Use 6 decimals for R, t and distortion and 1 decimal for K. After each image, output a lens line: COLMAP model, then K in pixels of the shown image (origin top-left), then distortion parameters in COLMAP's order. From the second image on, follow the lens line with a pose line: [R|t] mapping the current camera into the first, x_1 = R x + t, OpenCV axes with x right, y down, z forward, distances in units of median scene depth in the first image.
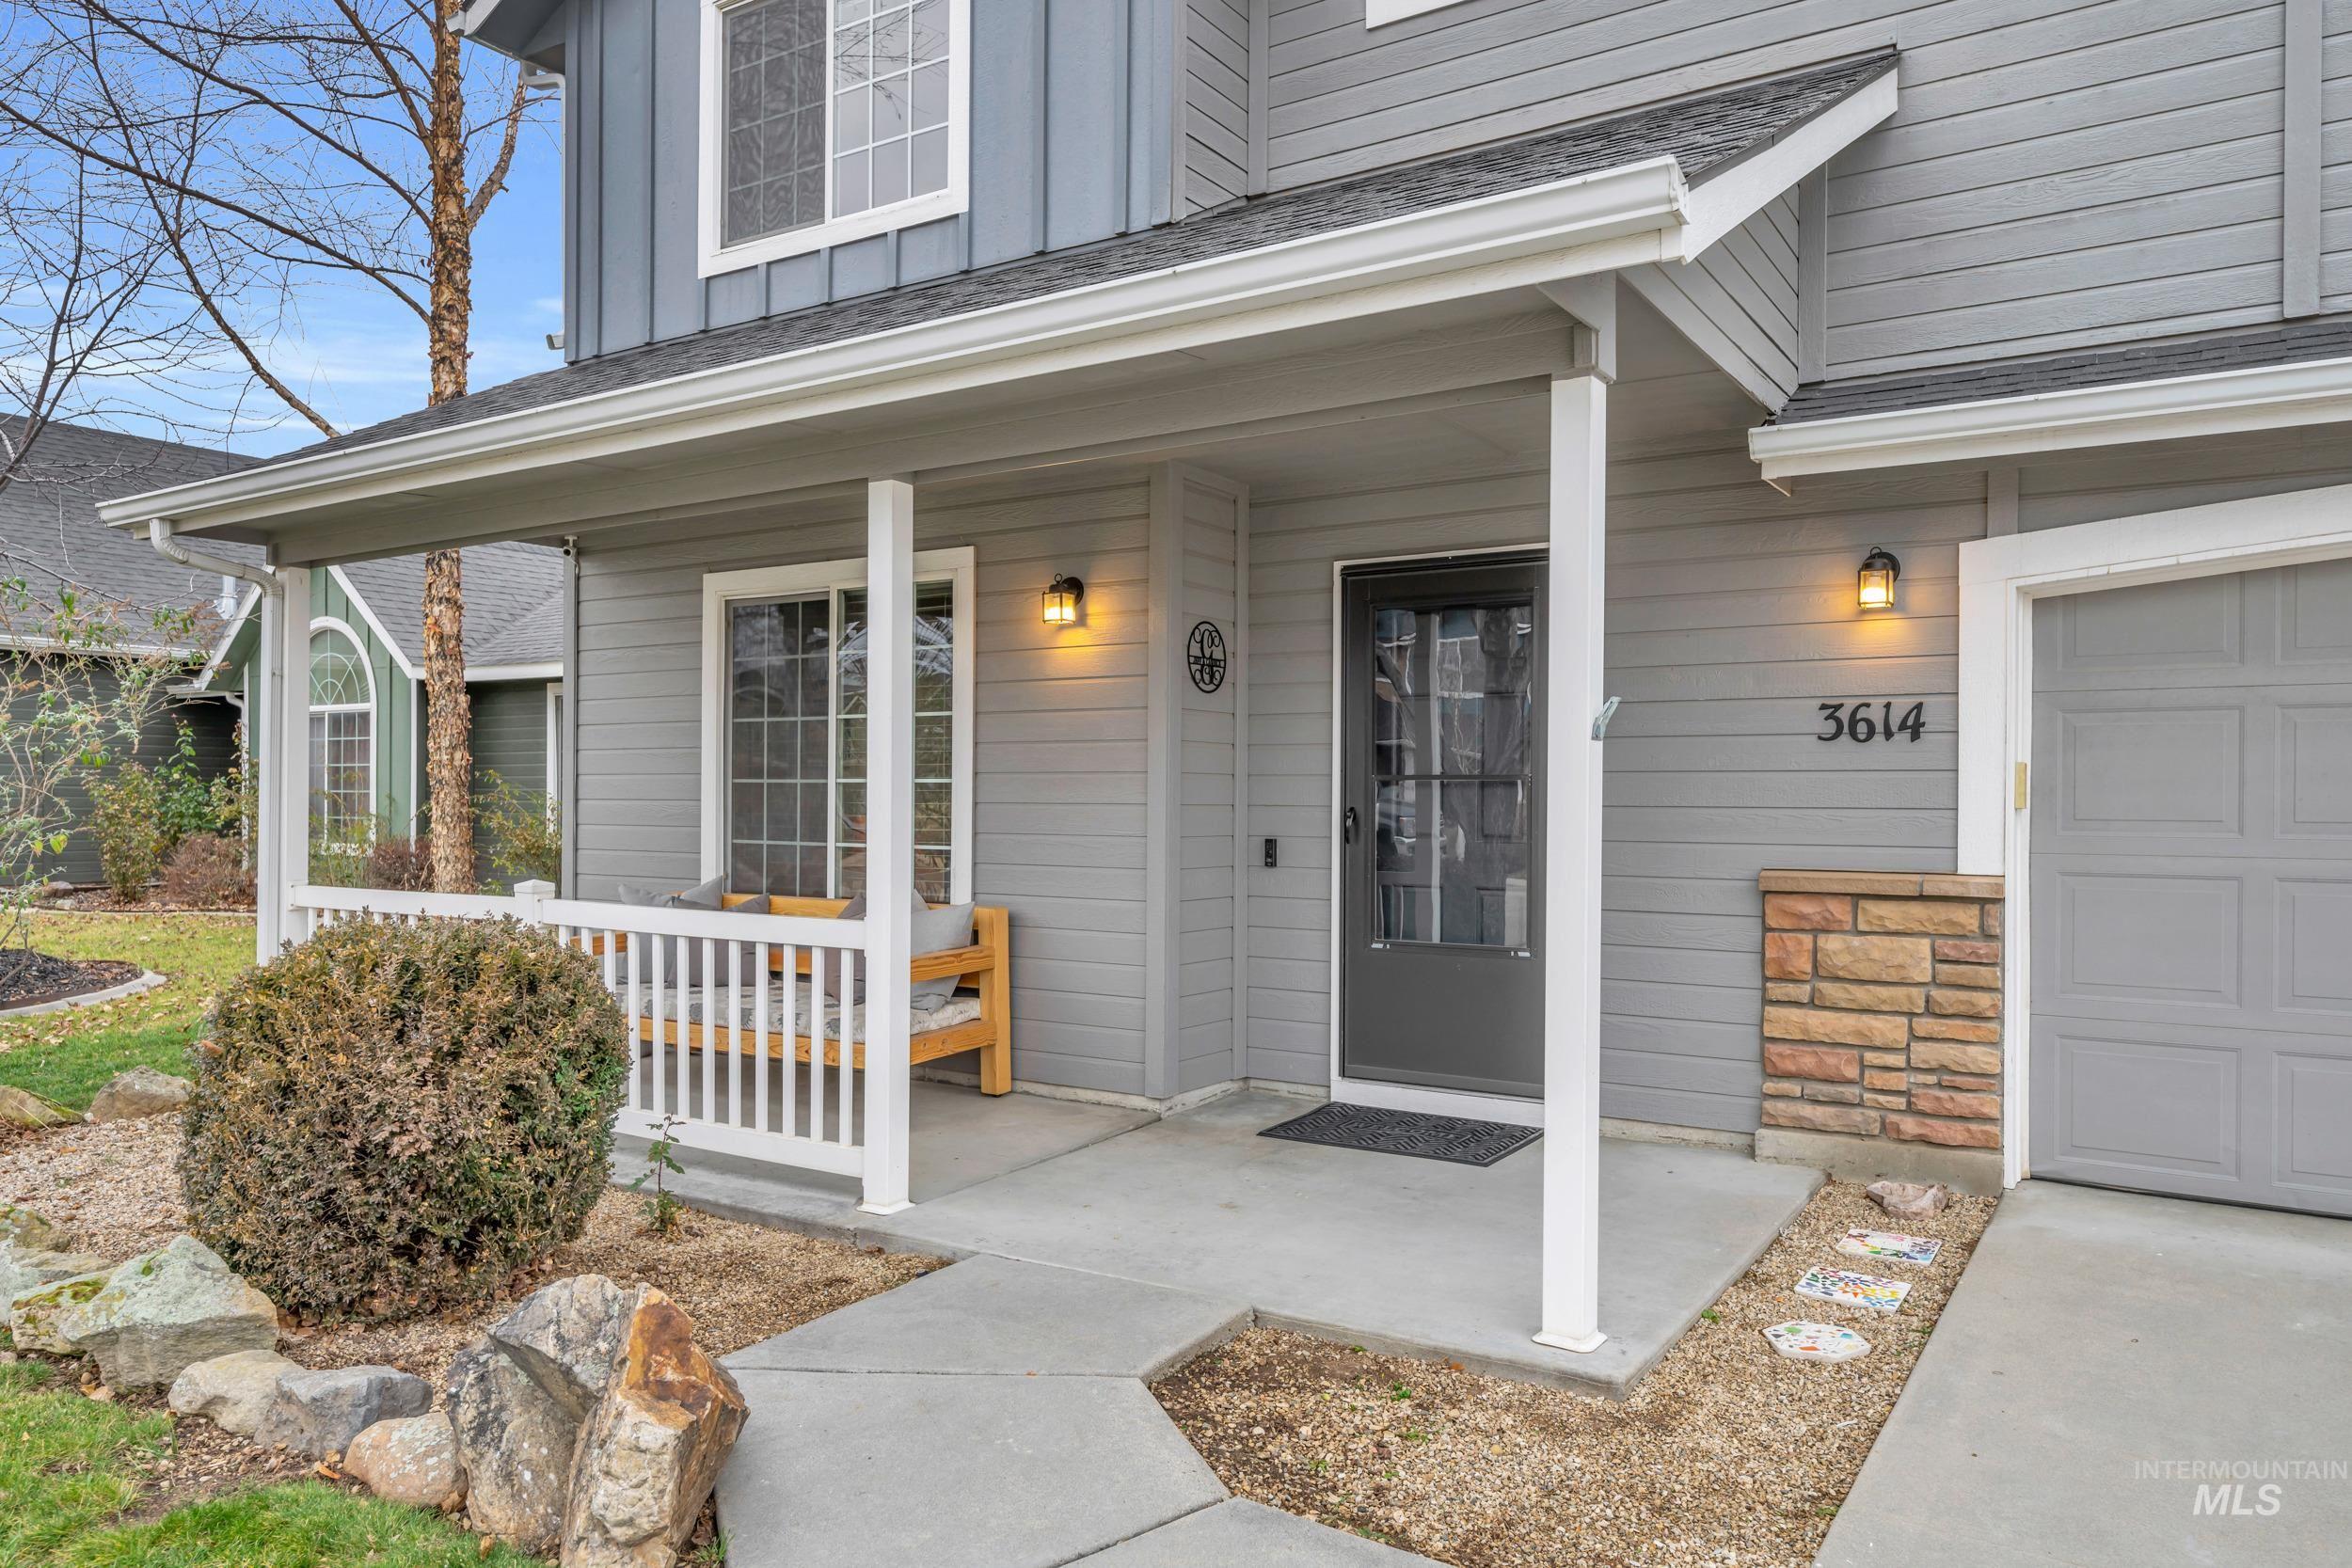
lens RADIAL K [[1598.4, 0, 1191.7], [0, 1598.4, 804.4], [0, 0, 1]] dist [-0.005358, 0.000723]
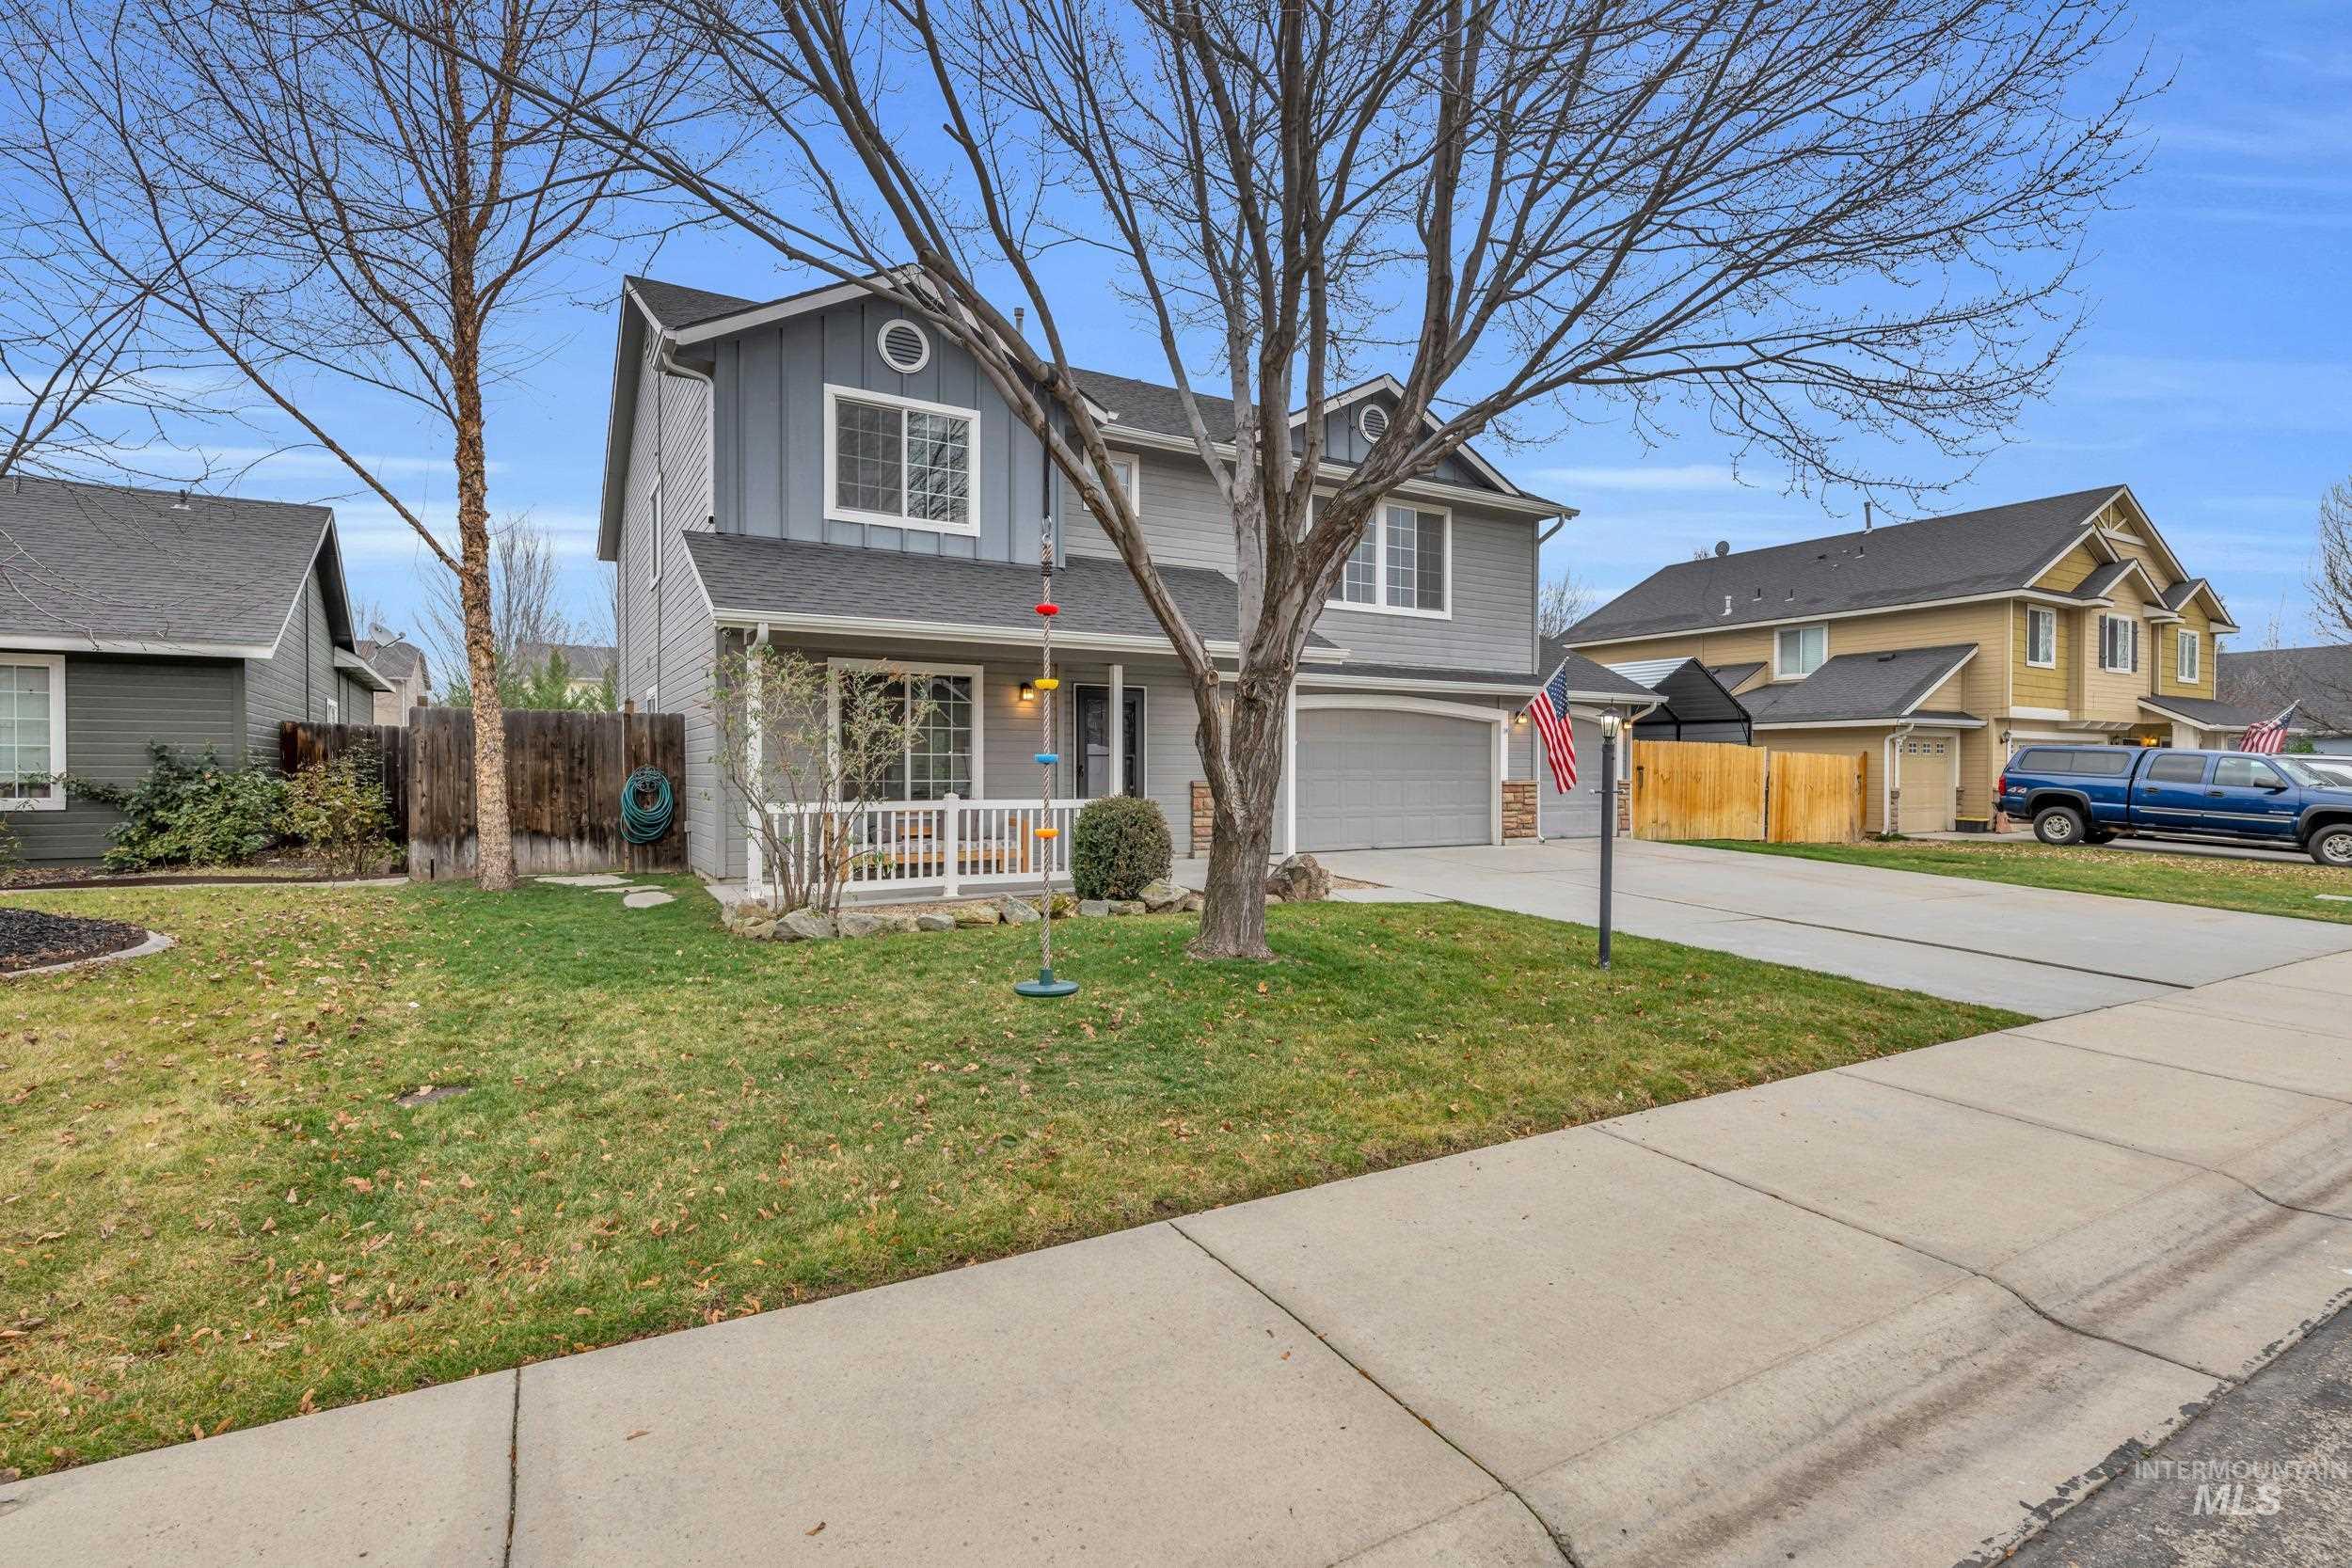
lens RADIAL K [[1161.2, 0, 1177.9], [0, 1161.2, 782.4], [0, 0, 1]] dist [0.000214, -0.000361]
pose [[0.426146, -0.010699, 0.904591, -1.778722], [0.006663, 0.999940, 0.008688, 0.016097], [-0.904630, 0.002325, 0.426191, -0.104770]]
